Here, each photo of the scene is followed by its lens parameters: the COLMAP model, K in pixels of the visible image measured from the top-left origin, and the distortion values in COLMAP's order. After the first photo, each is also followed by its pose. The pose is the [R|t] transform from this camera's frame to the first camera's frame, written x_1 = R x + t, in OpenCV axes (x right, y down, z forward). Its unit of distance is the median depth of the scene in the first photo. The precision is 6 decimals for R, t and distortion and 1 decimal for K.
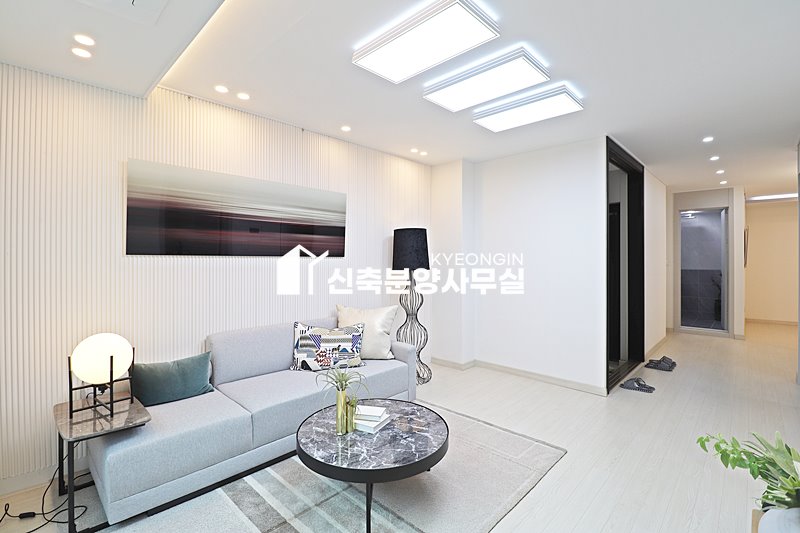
lens RADIAL K [[368.4, 0, 396.3], [0, 368.4, 263.4], [0, 0, 1]] dist [-0.010174, -0.008283]
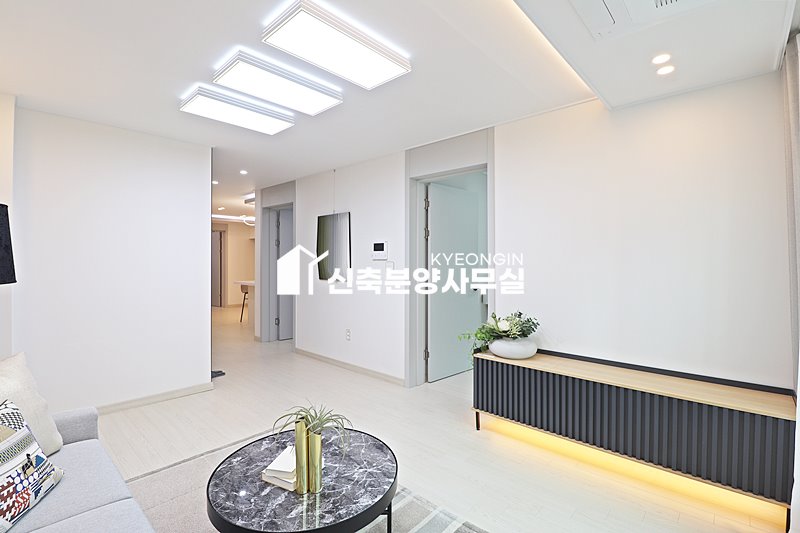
lens RADIAL K [[368.4, 0, 404.9], [0, 368.4, 259.5], [0, 0, 1]] dist [-0.010174, -0.008283]
pose [[-0.041668, 0.002992, 0.999127, -0.827134], [0.007961, 0.999965, -0.002663, -0.016139], [-0.999100, 0.007843, -0.041691, 0.749883]]
